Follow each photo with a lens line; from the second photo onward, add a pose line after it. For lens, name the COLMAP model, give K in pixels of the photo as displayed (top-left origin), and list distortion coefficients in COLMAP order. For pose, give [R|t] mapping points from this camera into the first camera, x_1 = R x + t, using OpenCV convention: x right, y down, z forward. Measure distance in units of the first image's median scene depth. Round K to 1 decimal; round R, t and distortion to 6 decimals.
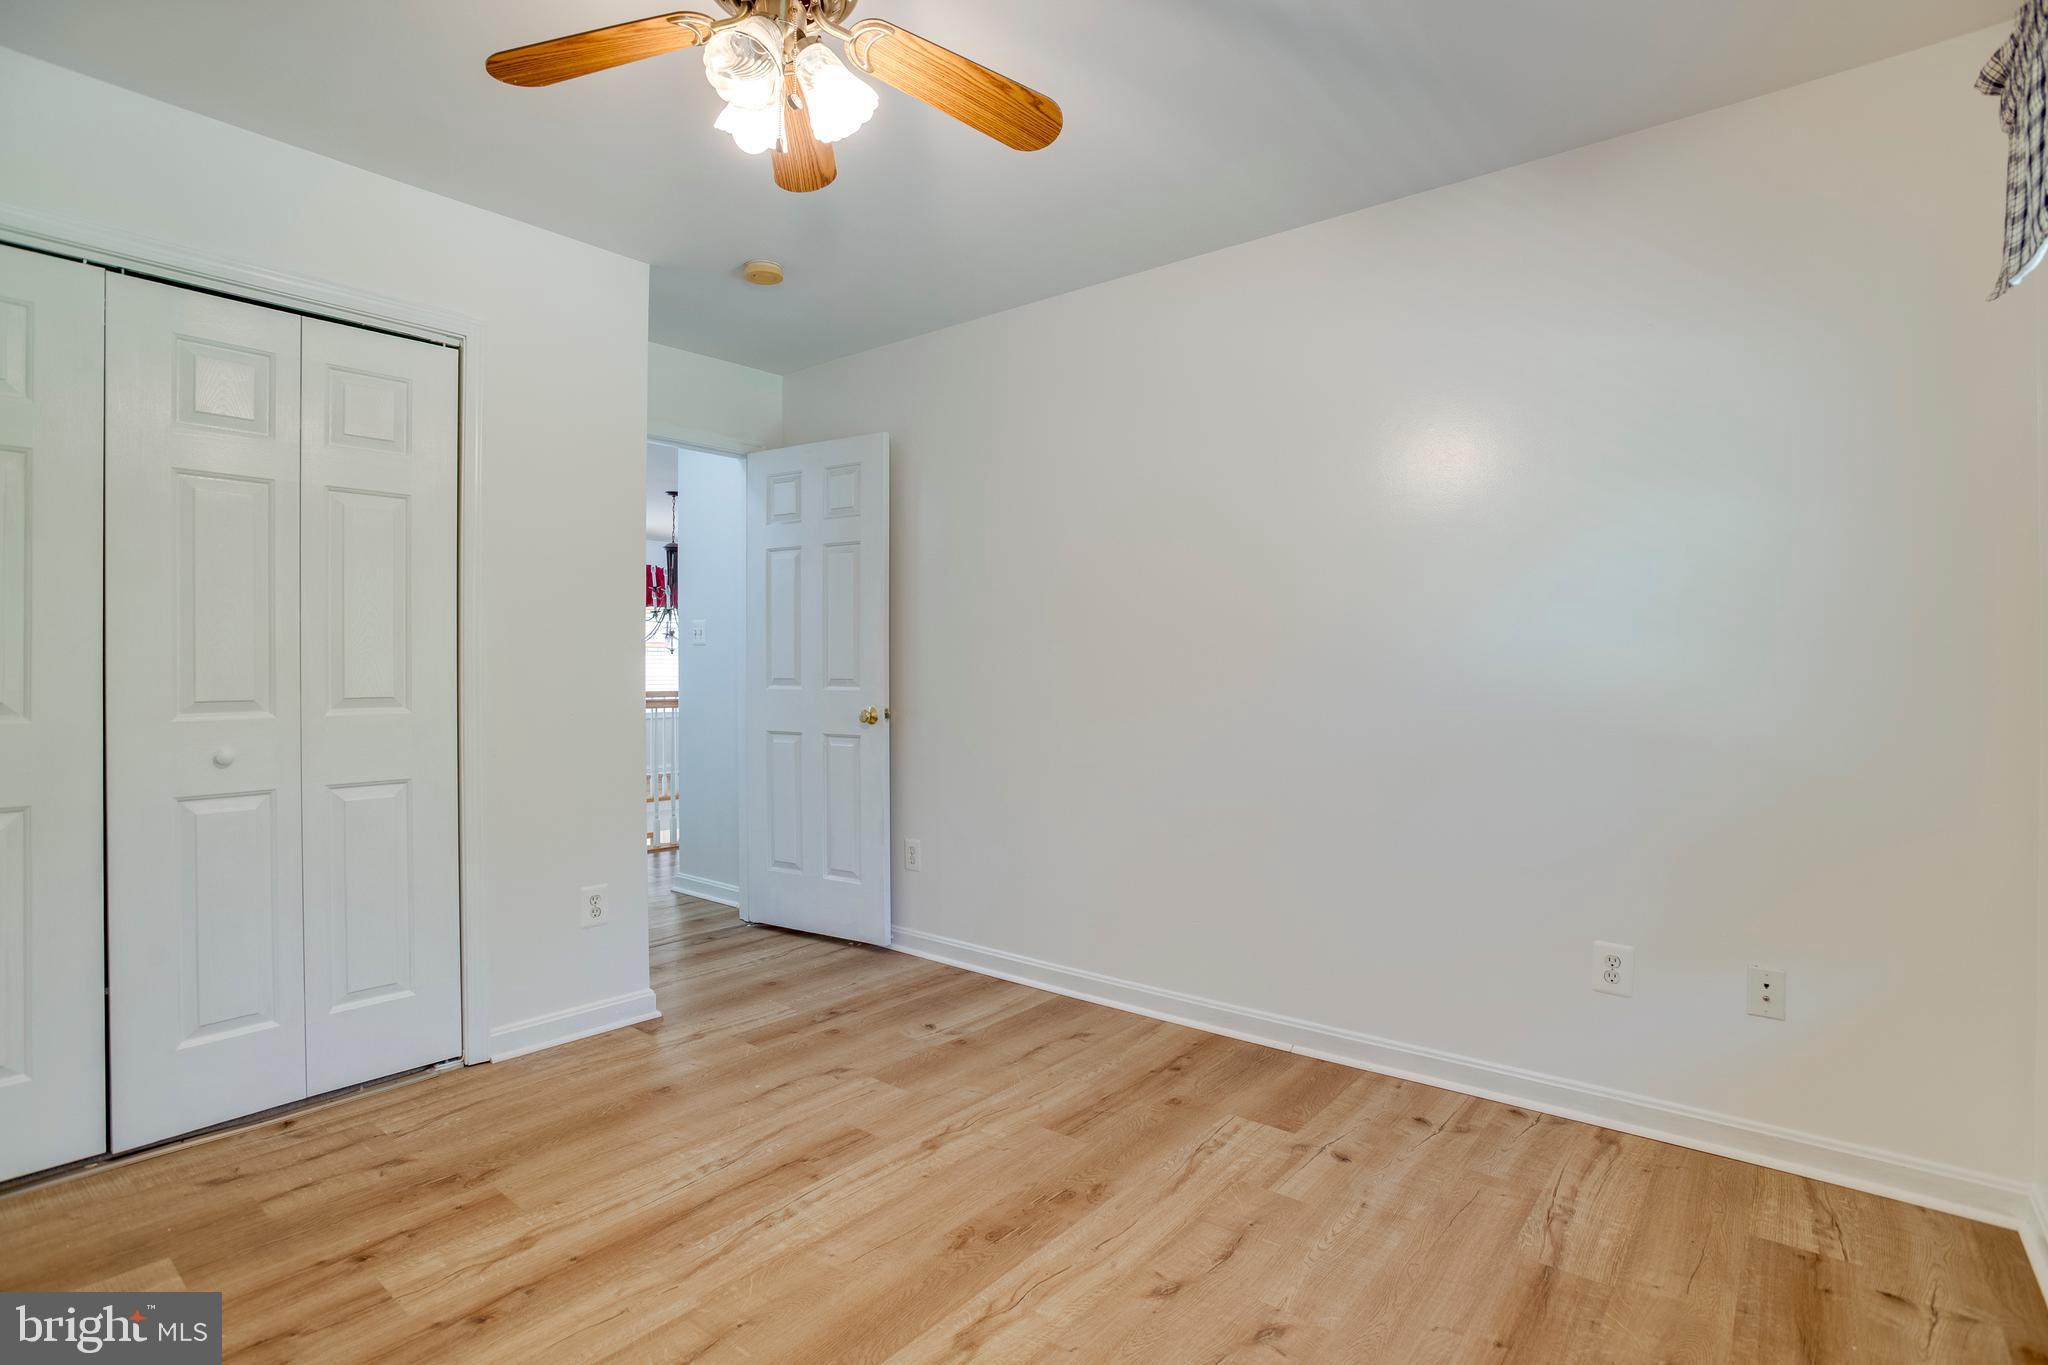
lens RADIAL K [[994.3, 0, 1015.2], [0, 994.3, 677.5], [0, 0, 1]] dist [-0.057073, 0.020617]
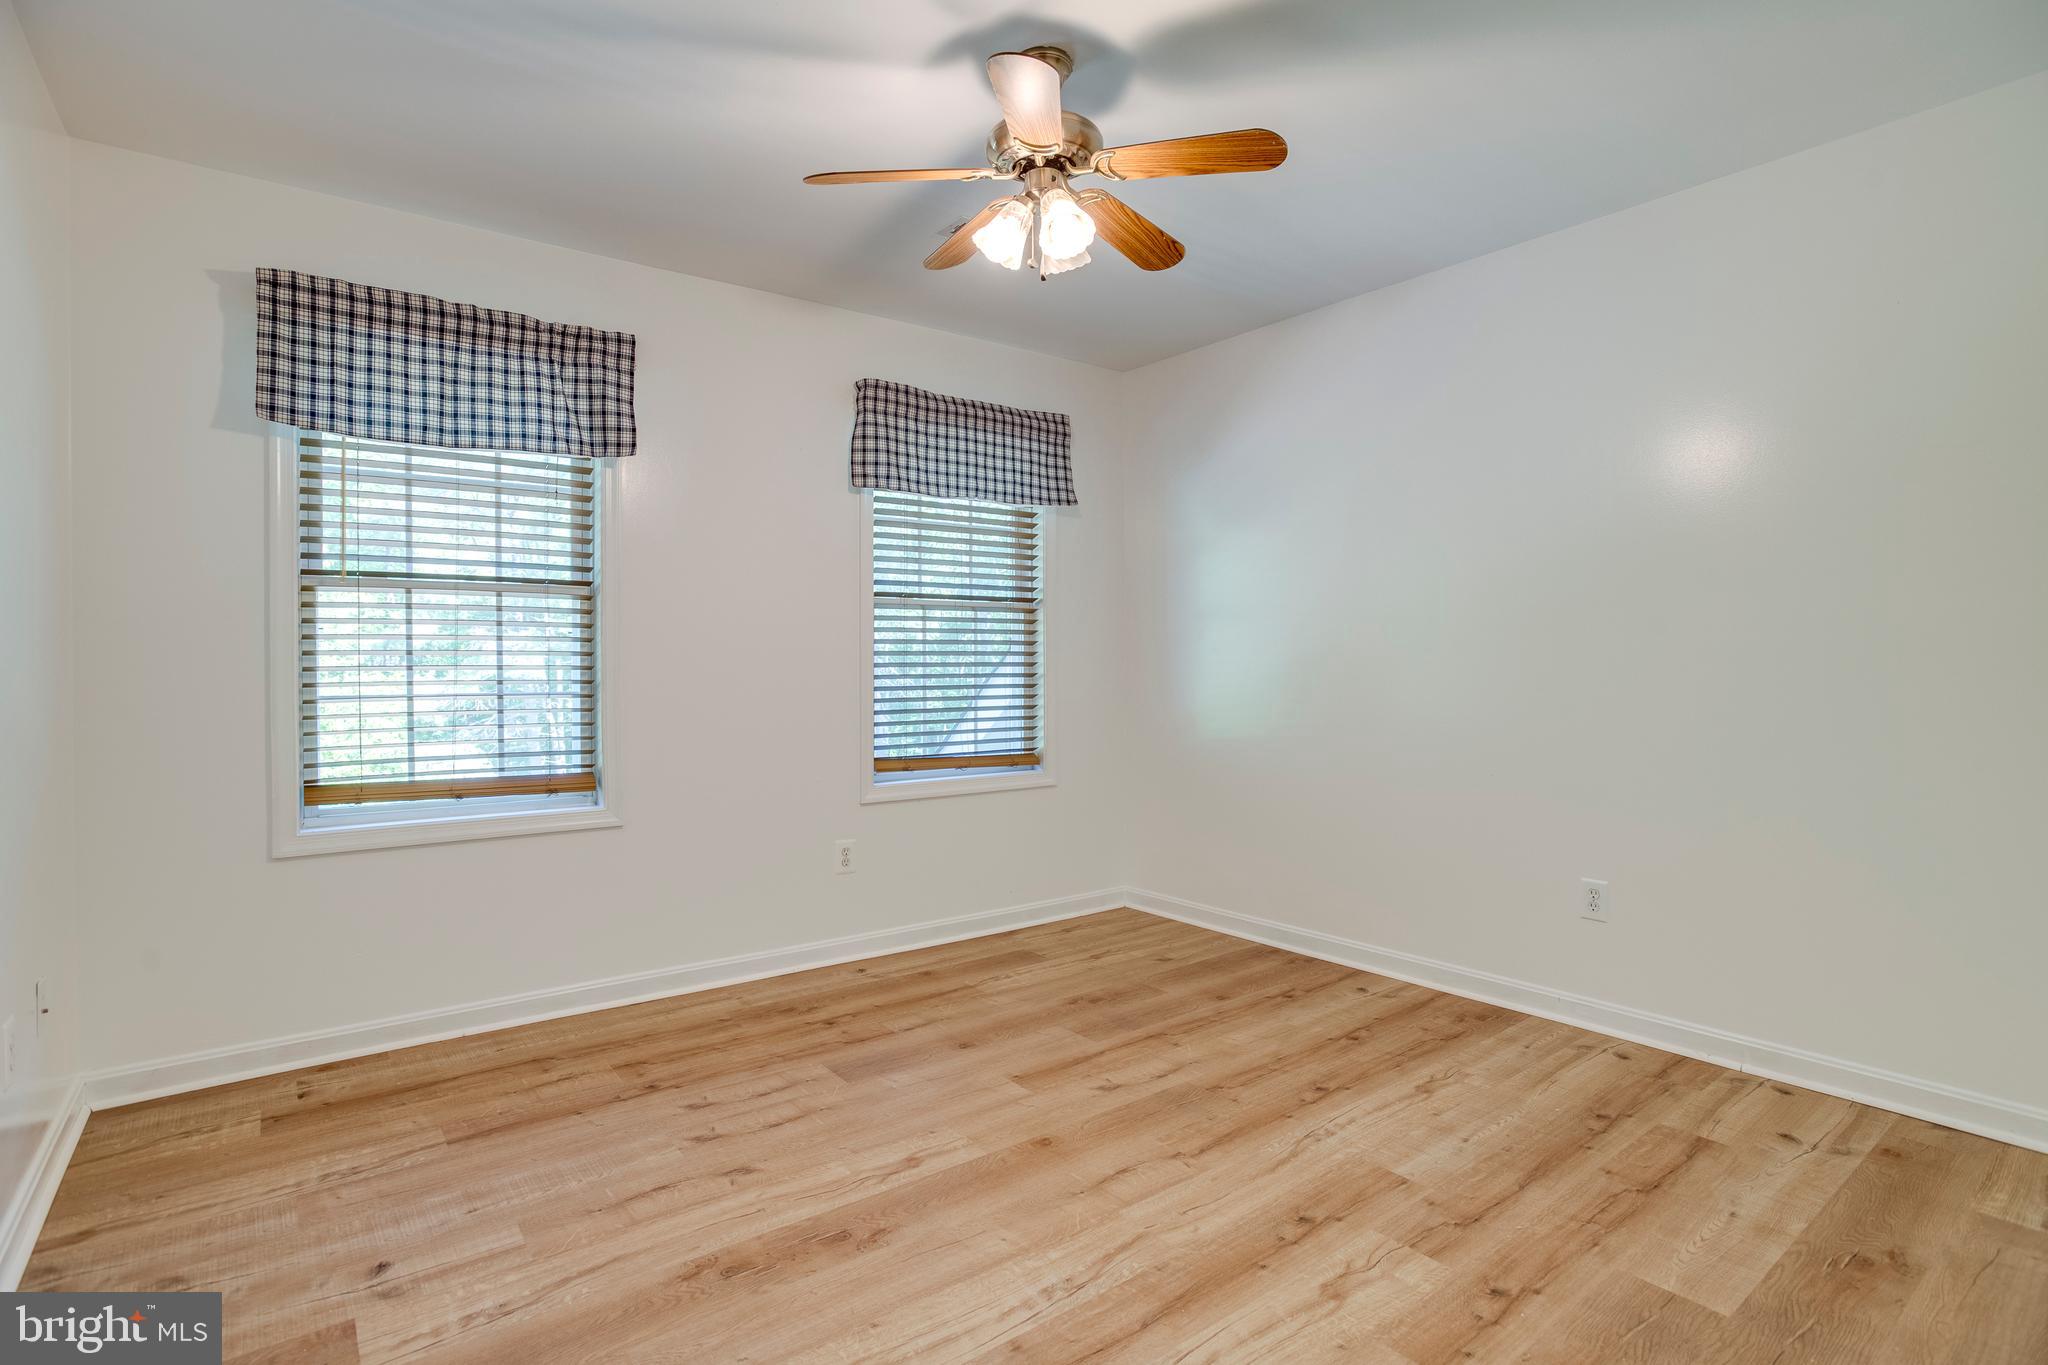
lens RADIAL K [[994.3, 0, 1015.2], [0, 994.3, 677.5], [0, 0, 1]] dist [-0.057073, 0.020617]
pose [[-0.974438, 0.000417, 0.224656, -0.421248], [0.005416, 0.999751, 0.021639, -0.013857], [-0.224591, 0.022303, -0.974198, 1.942303]]
